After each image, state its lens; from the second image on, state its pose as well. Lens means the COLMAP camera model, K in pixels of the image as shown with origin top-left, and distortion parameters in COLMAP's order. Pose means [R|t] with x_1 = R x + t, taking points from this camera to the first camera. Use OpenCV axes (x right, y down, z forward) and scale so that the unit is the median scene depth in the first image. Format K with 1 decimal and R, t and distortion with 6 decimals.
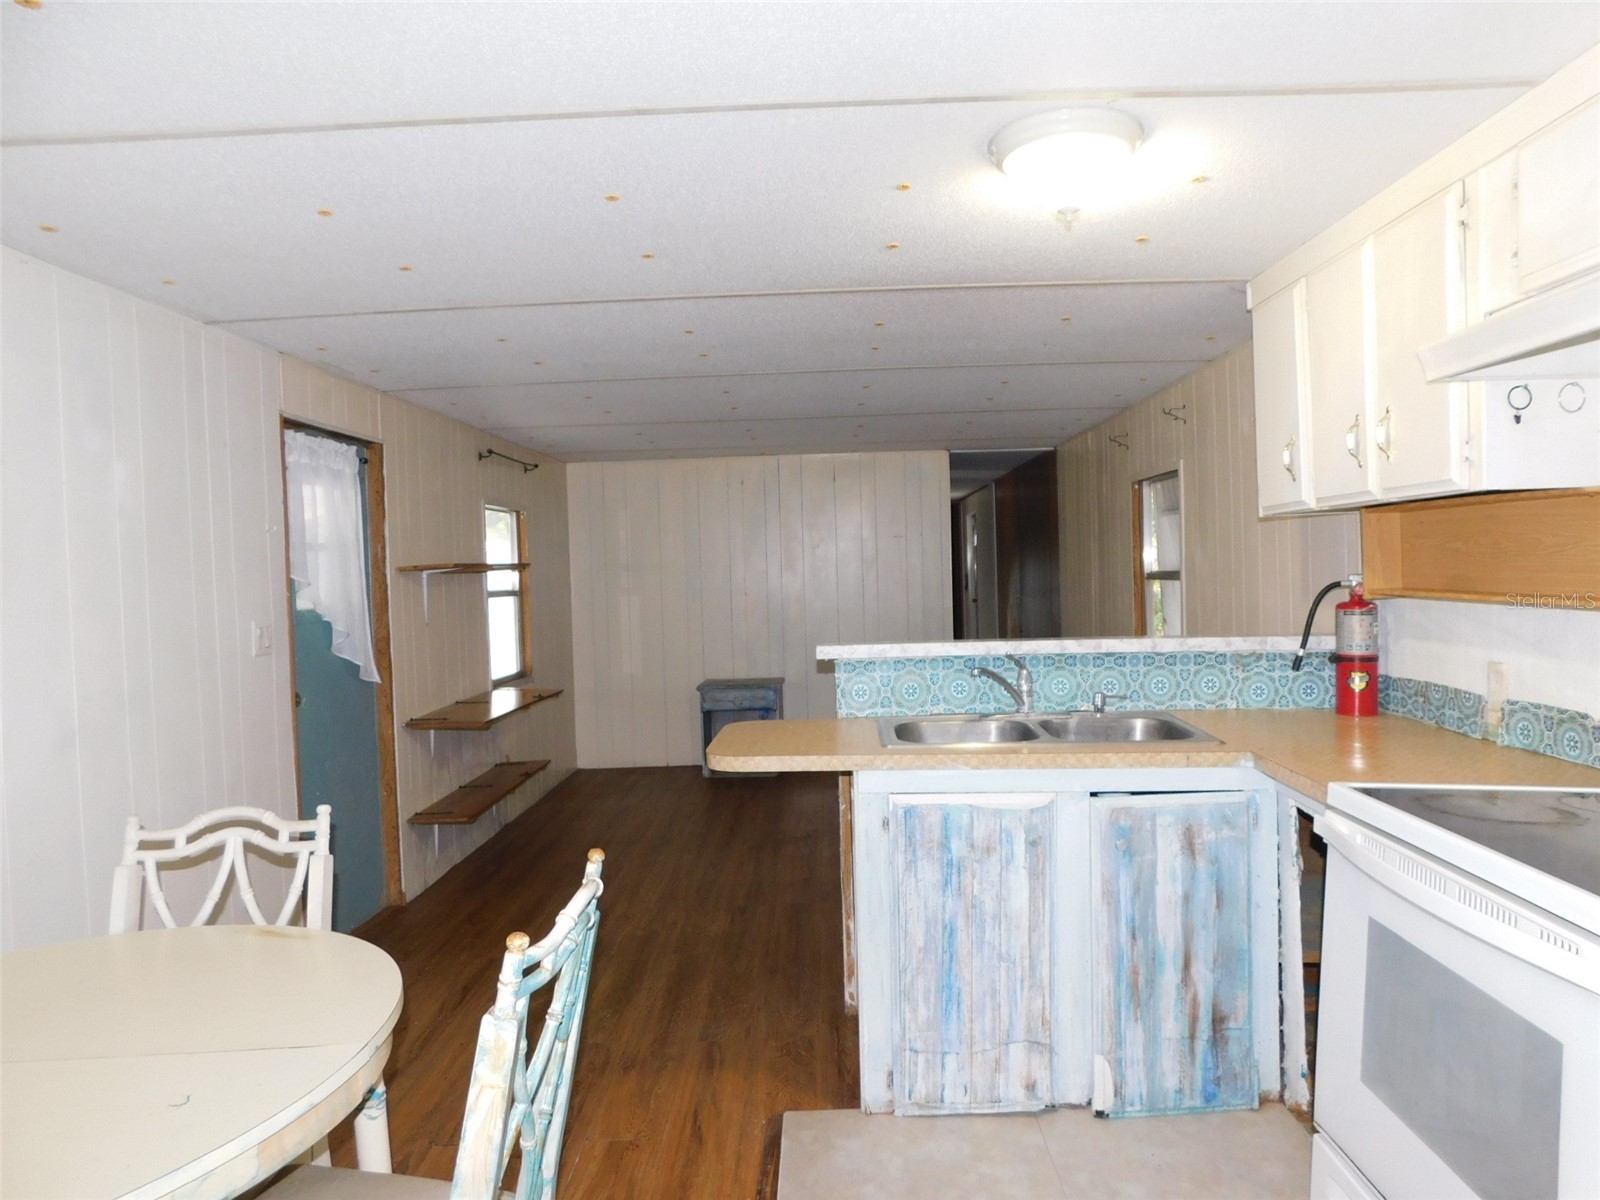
lens RADIAL K [[1065.6, 0, 807.6], [0, 1065.6, 597.8], [0, 0, 1]] dist [-0.067113, 0.056241]
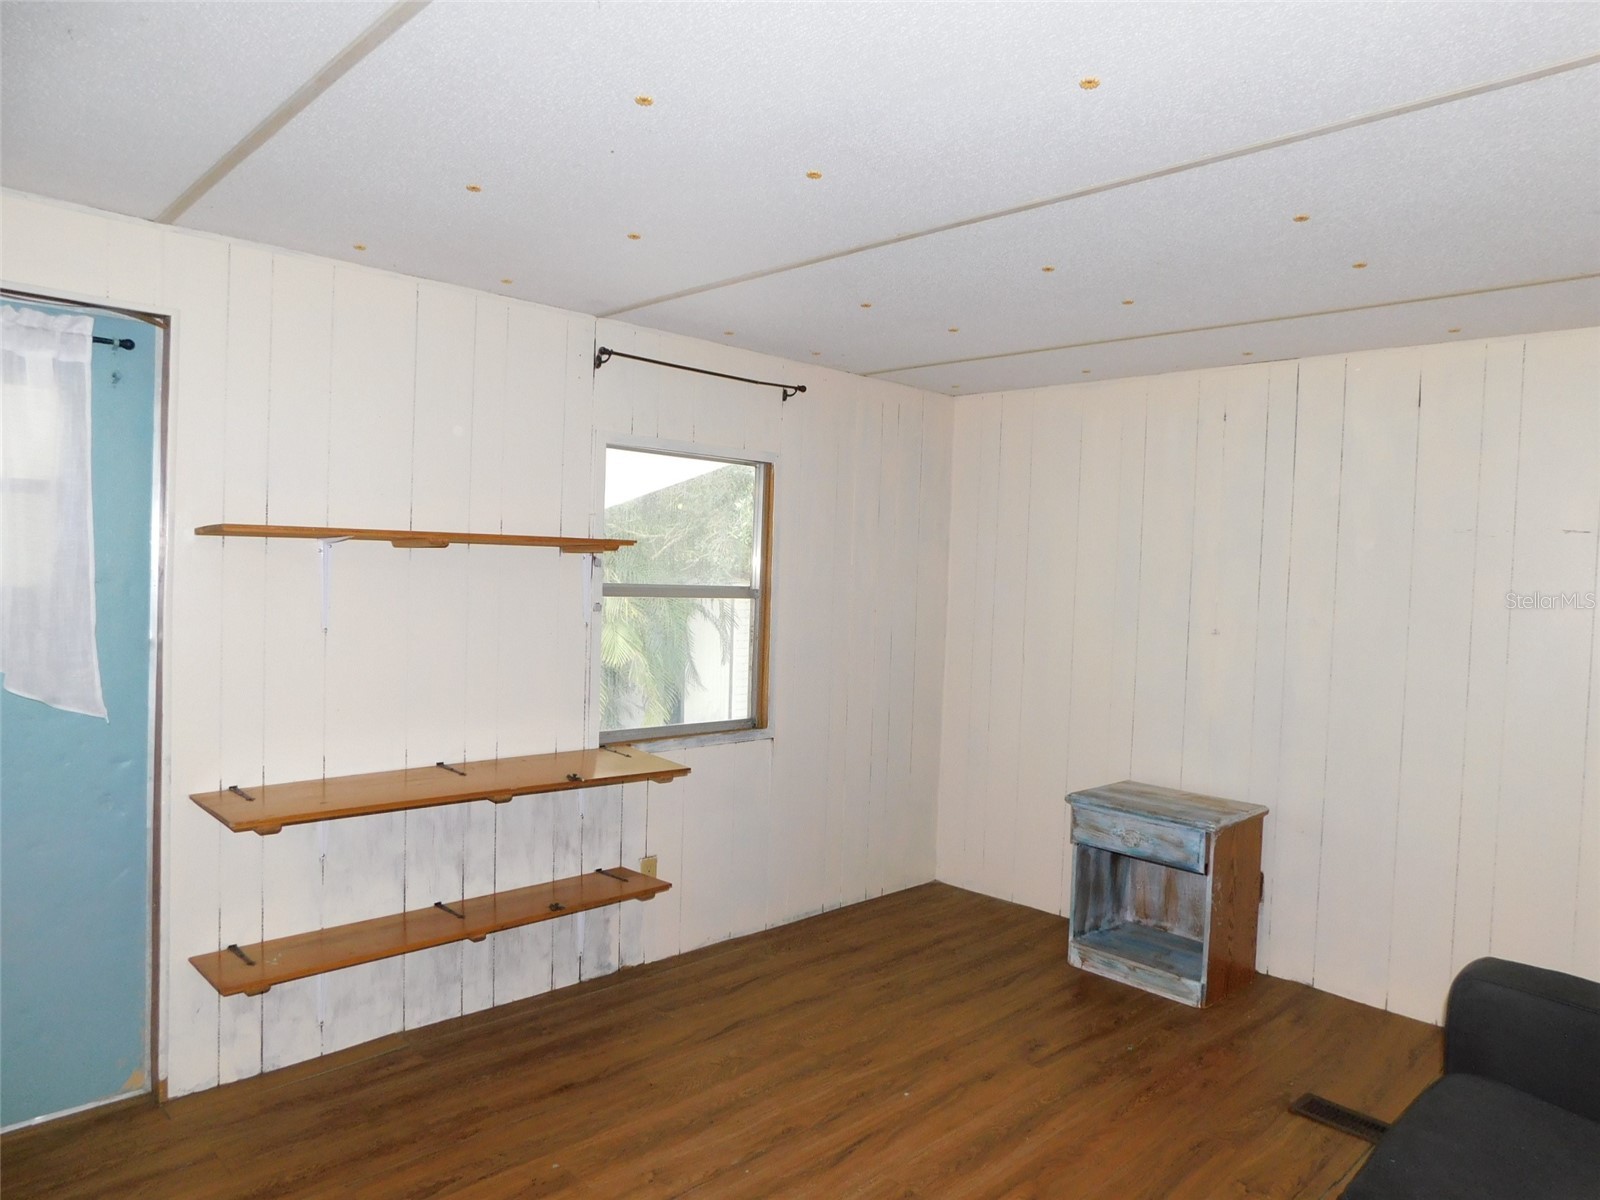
lens RADIAL K [[1052.0, 0, 813.9], [0, 1052.0, 593.1], [0, 0, 1]] dist [-0.066446, 0.048461]
pose [[0.718419, 0.073268, -0.691741, 0.206889], [-0.078829, 0.996607, 0.023689, -0.025816], [0.691129, 0.037510, 0.721757, 0.672039]]
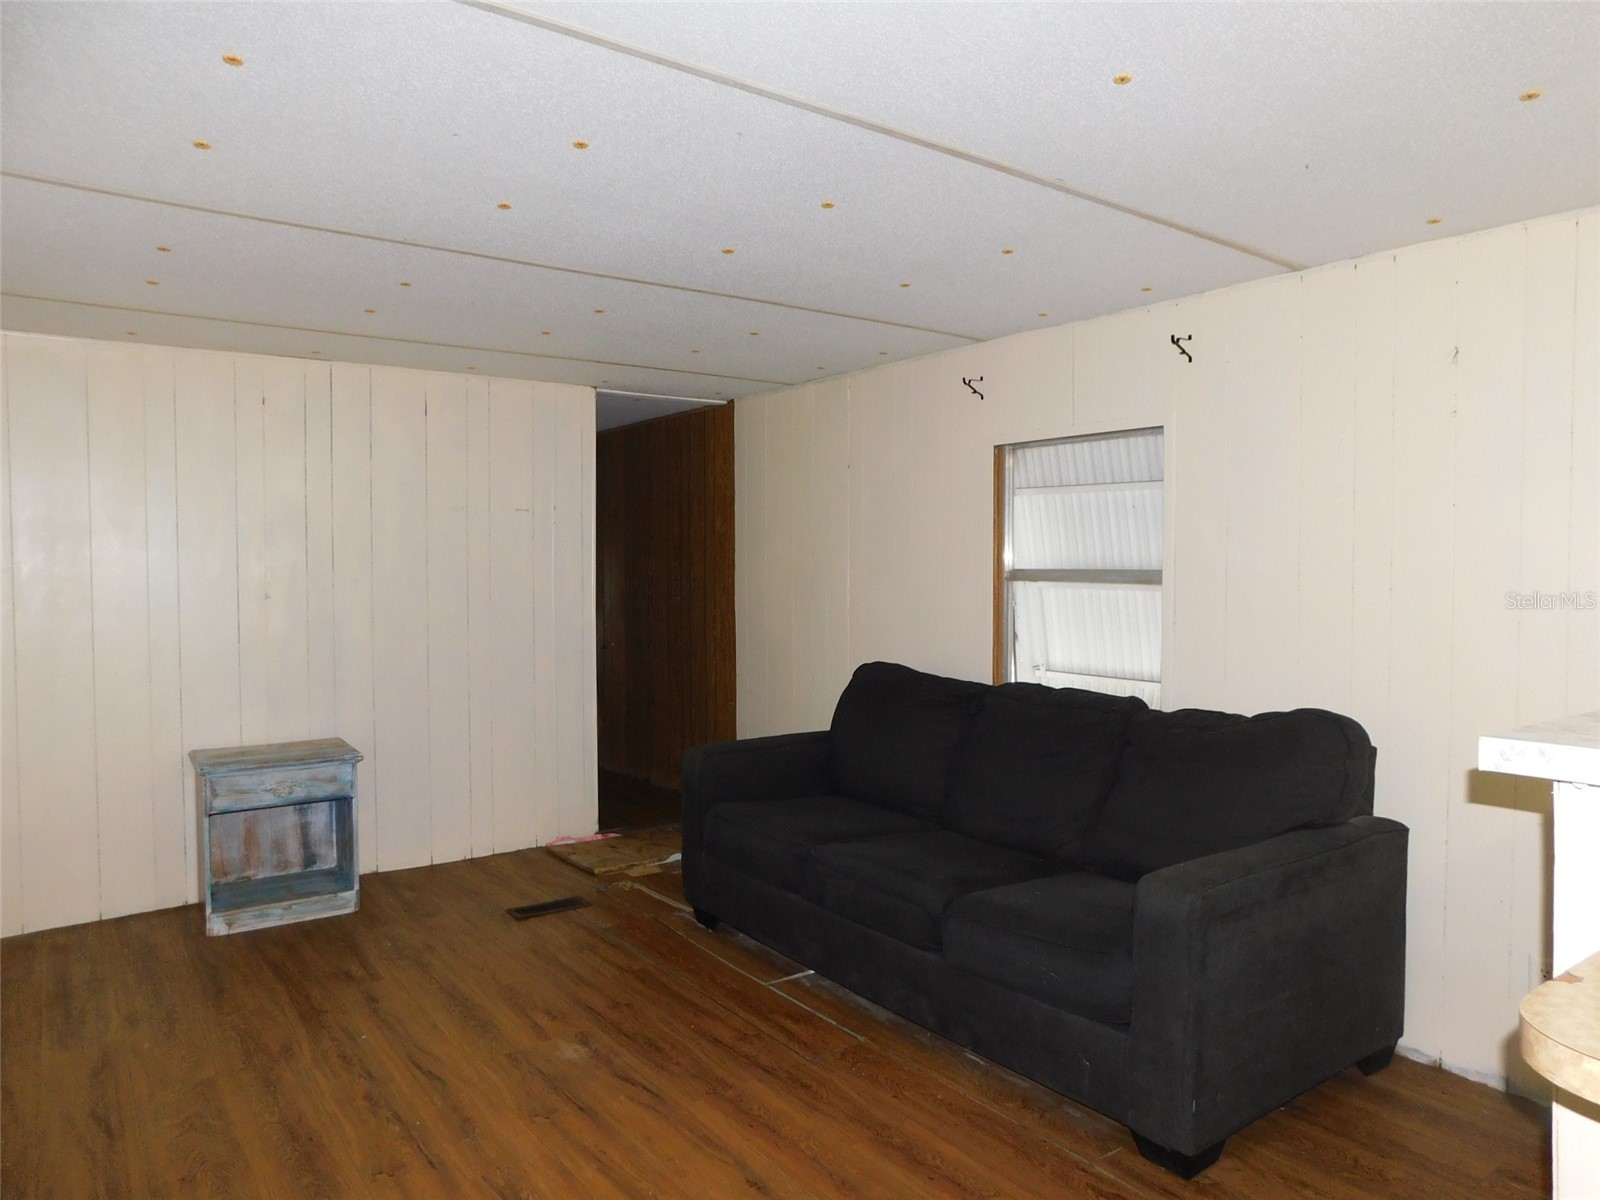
lens RADIAL K [[1065.6, 0, 807.6], [0, 1065.6, 597.8], [0, 0, 1]] dist [-0.067113, 0.056241]
pose [[0.787297, 0.006264, 0.616542, -0.240111], [-0.003306, 0.999977, -0.005937, -0.000311], [-0.616565, 0.002636, 0.787300, 0.508344]]
